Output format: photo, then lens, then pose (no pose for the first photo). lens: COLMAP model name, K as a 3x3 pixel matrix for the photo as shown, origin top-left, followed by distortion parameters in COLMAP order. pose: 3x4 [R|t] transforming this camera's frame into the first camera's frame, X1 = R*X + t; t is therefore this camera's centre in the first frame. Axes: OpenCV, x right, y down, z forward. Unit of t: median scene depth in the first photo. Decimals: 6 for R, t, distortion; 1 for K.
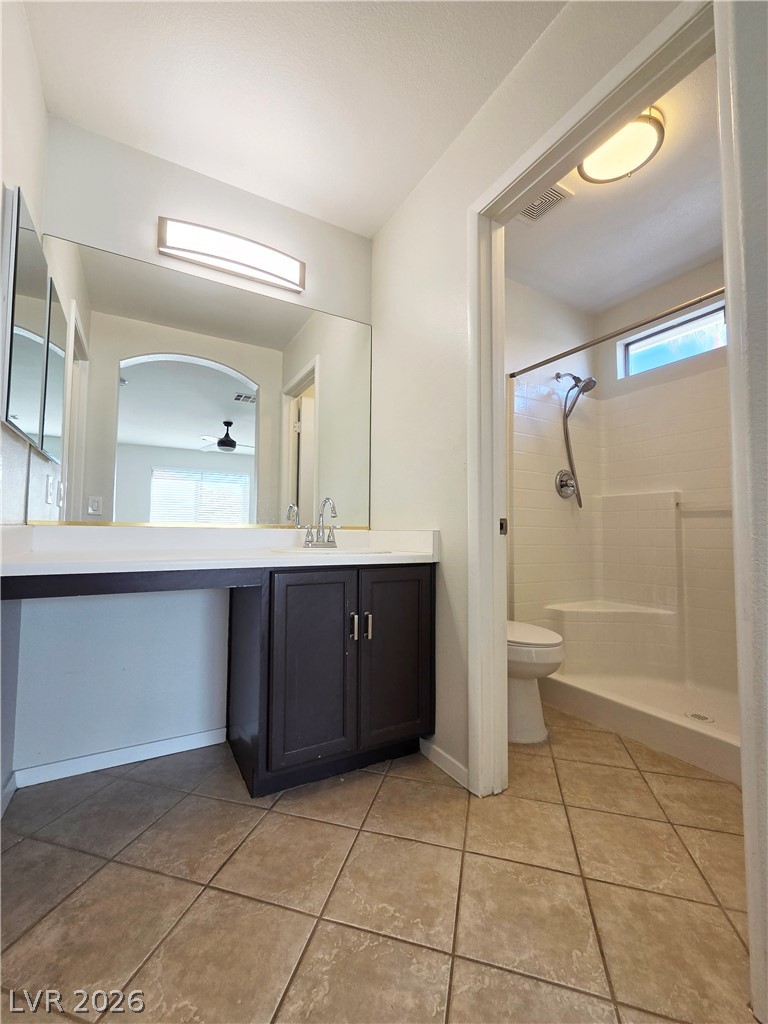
lens RADIAL K [[418.5, 0, 378.2], [0, 418.5, 504.1], [0, 0, 1]] dist [-0.005604, 0.003634]
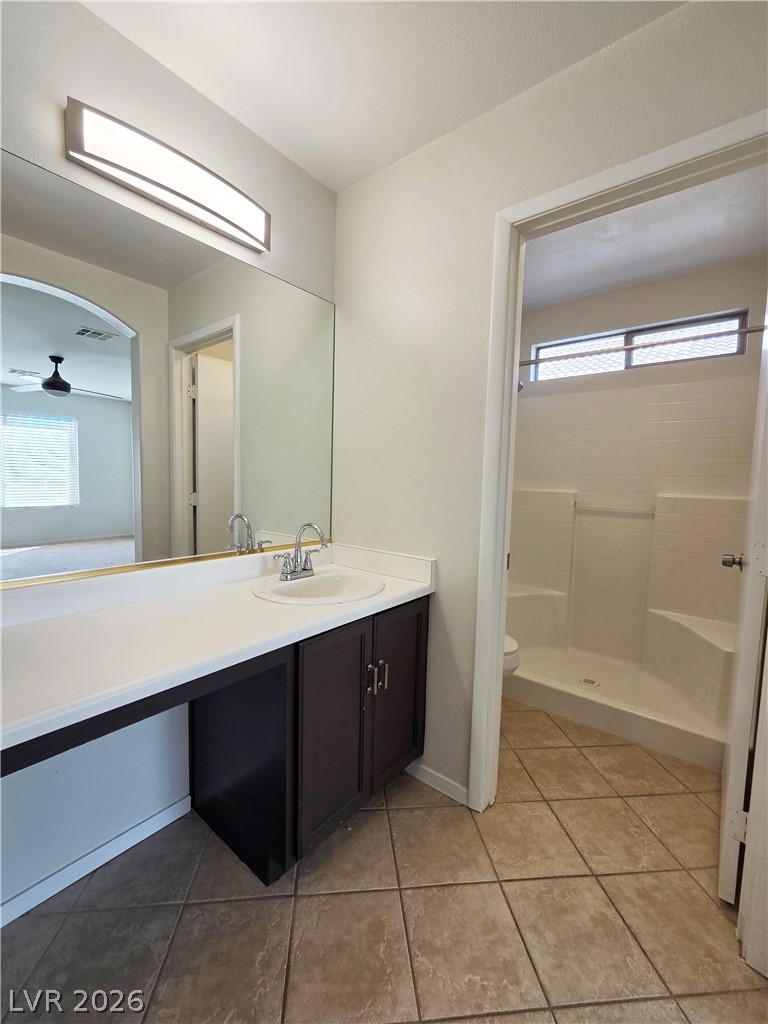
lens RADIAL K [[418.5, 0, 380.5], [0, 418.5, 506.4], [0, 0, 1]] dist [-0.005604, 0.003634]
pose [[0.932997, -0.008146, 0.359792, -0.375962], [-0.040152, 0.991146, 0.126562, -0.206745], [-0.357638, -0.132528, 0.924409, 0.196692]]
